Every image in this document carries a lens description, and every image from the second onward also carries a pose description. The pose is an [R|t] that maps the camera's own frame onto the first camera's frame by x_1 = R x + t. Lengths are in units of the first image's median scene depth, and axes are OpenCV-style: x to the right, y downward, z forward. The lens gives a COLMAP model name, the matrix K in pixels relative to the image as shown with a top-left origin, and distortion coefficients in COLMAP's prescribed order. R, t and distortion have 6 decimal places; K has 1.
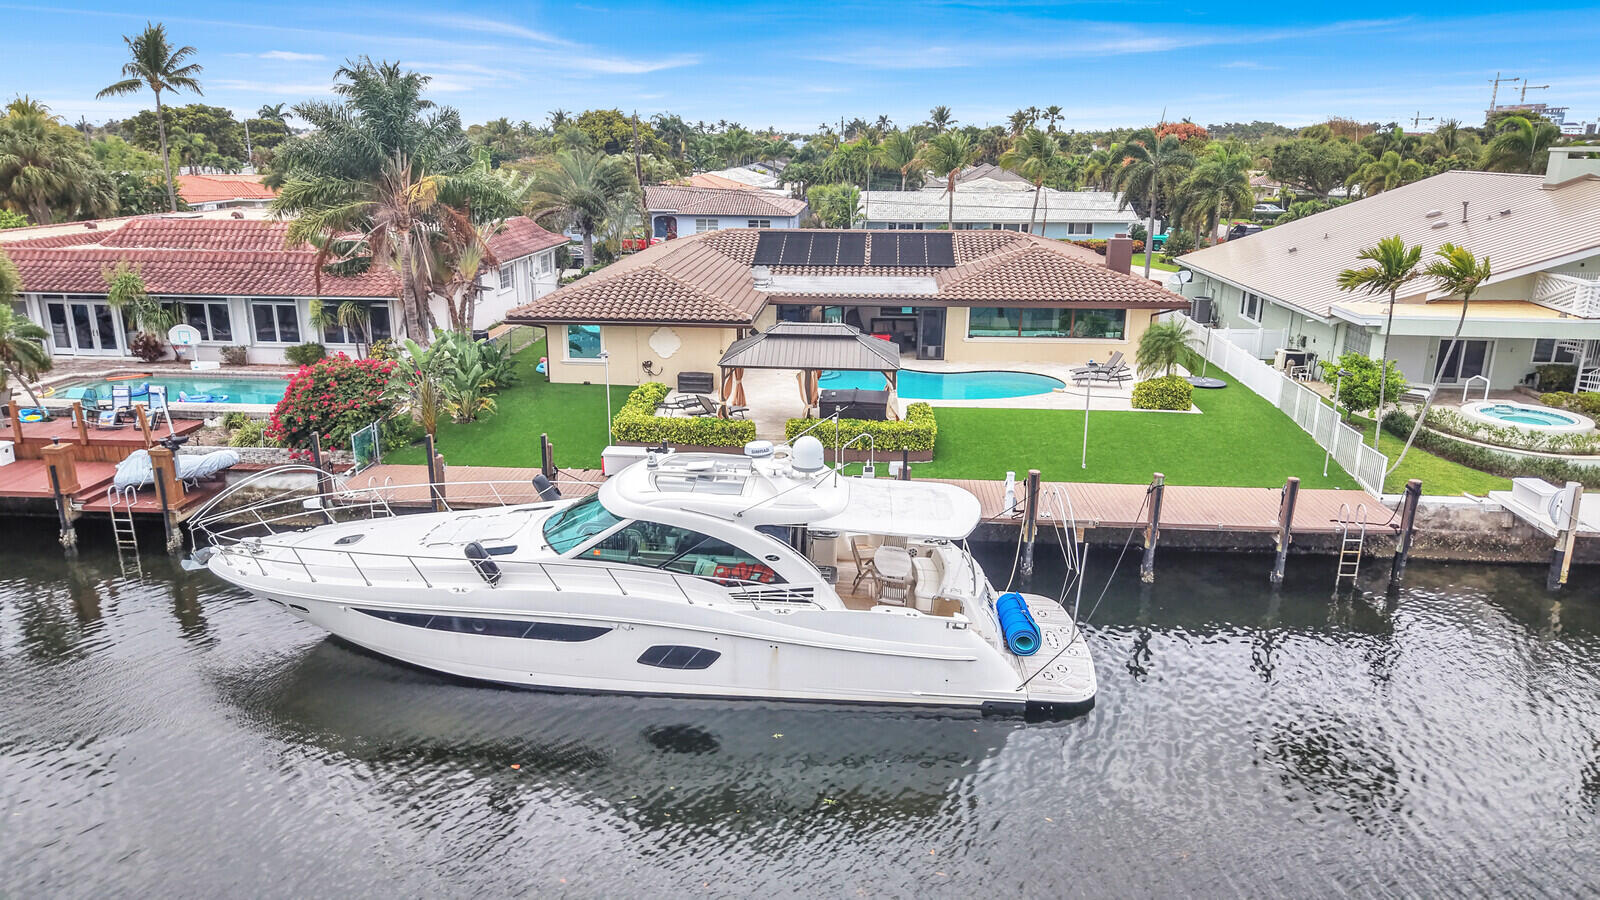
lens RADIAL K [[1064.2, 0, 791.7], [0, 1064.2, 455.2], [0, 0, 1]] dist [0.076933, -0.122276]
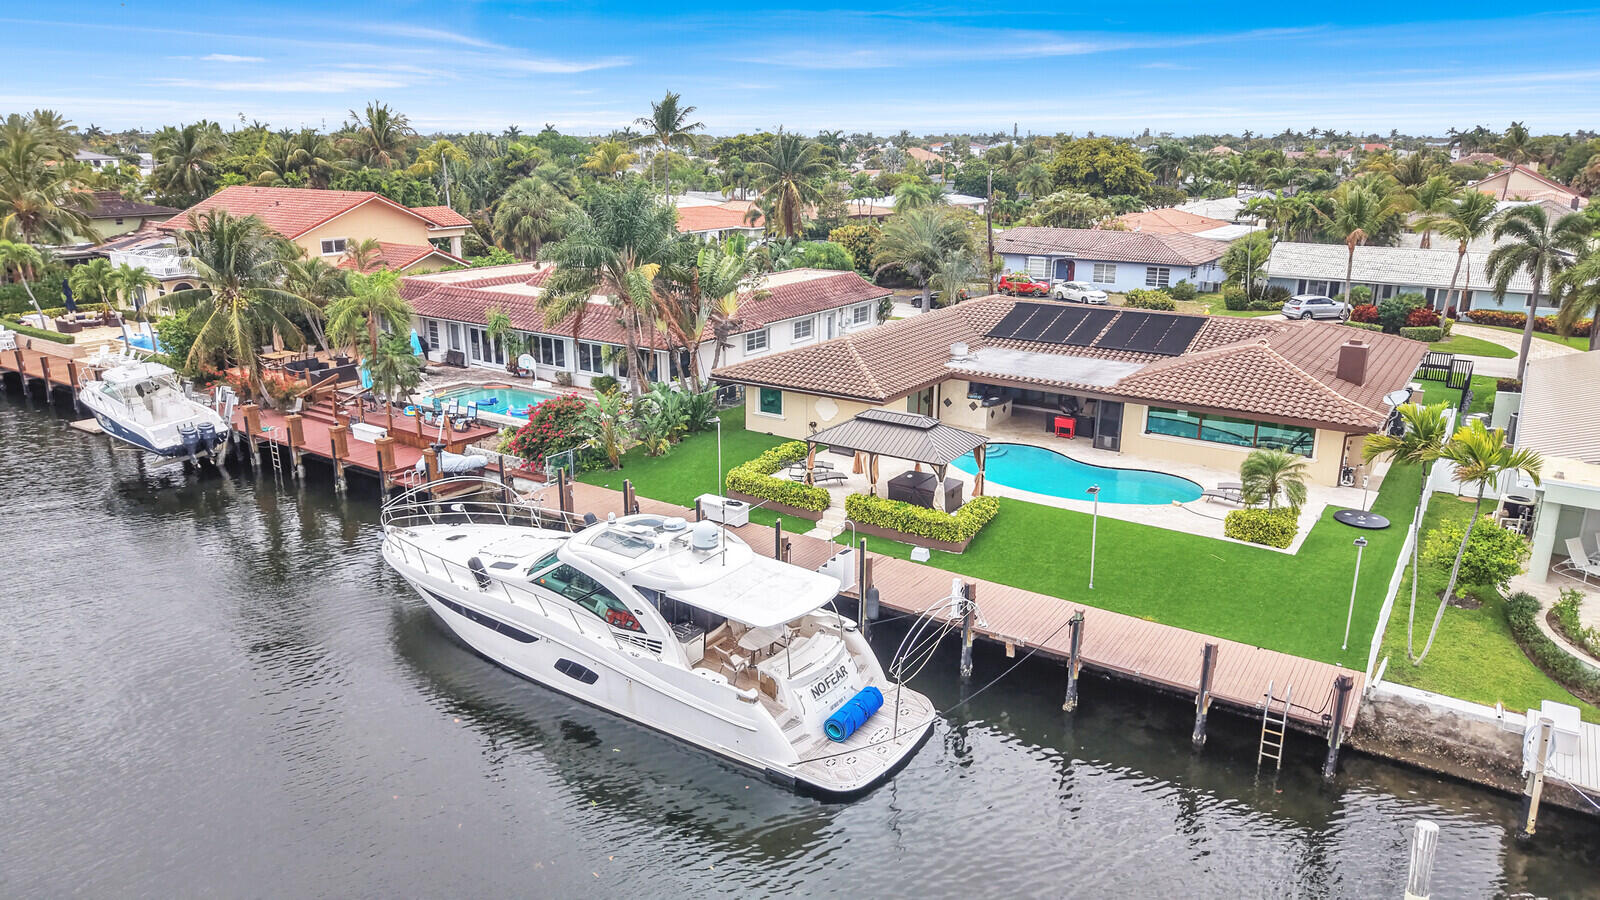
lens RADIAL K [[1057.0, 0, 800.0], [0, 1057.0, 450.0], [0, 0, 1]] dist [0.074839, -0.105302]
pose [[0.869254, 0.134604, -0.475688, 0.520392], [-0.137859, 0.990049, 0.028234, -0.113262], [0.474755, 0.041035, 0.879161, -0.026909]]
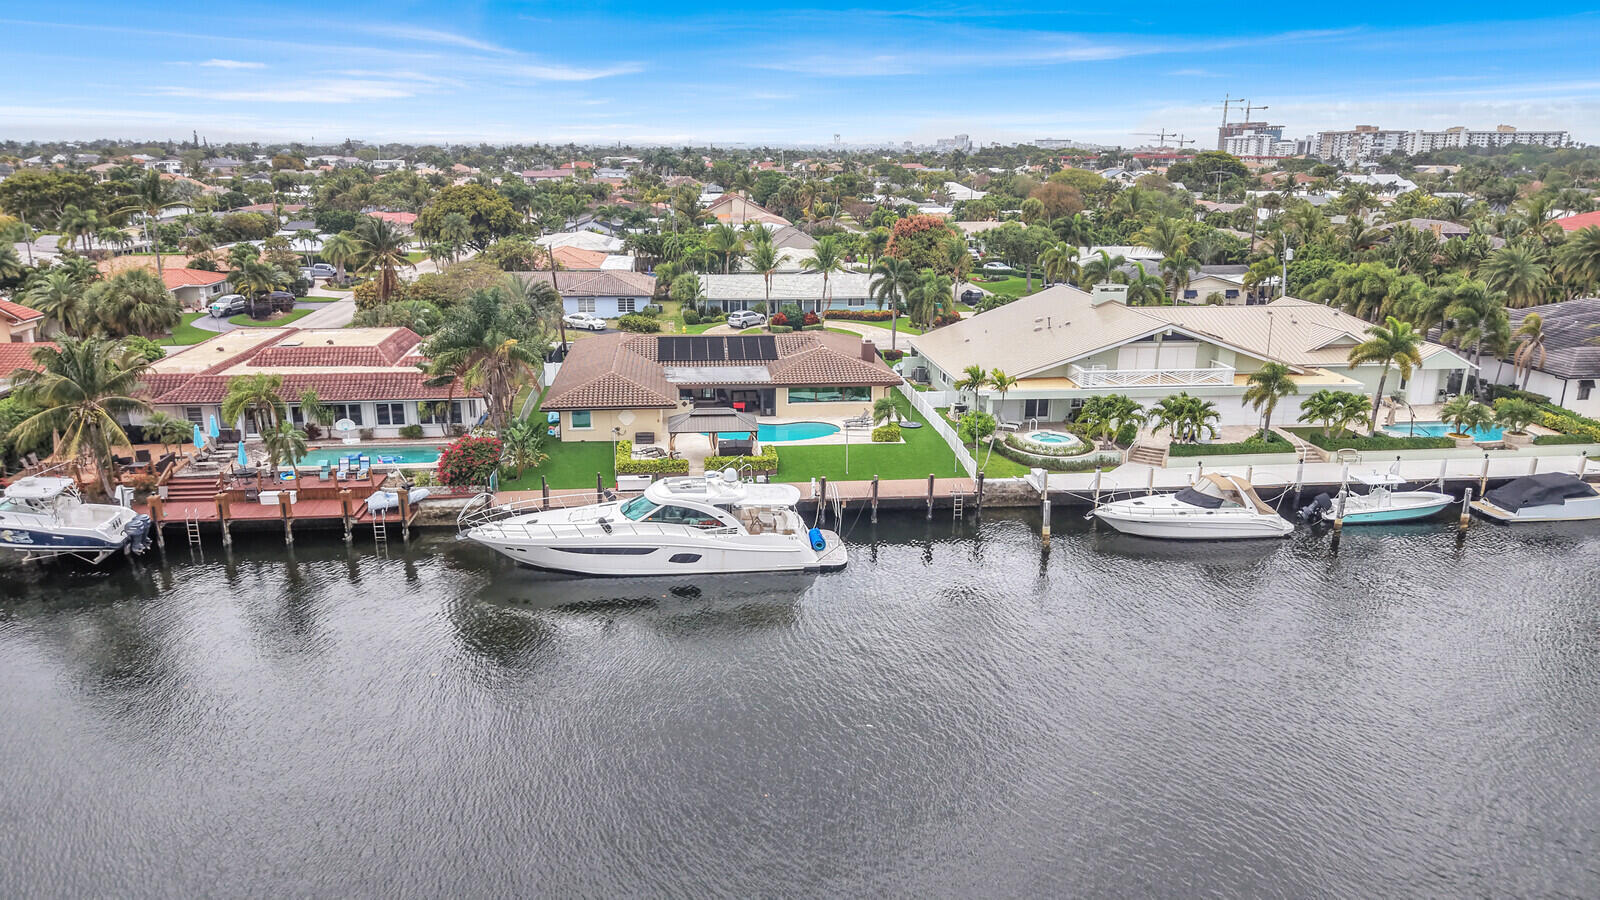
lens RADIAL K [[1092.3, 0, 786.7], [0, 1092.3, 373.0], [0, 0, 1]] dist [0.077959, -0.133543]
pose [[0.985273, -0.038288, 0.166648, -0.203921], [0.052101, 0.995487, -0.079319, -0.021667], [-0.162859, 0.086834, 0.982821, -1.164572]]
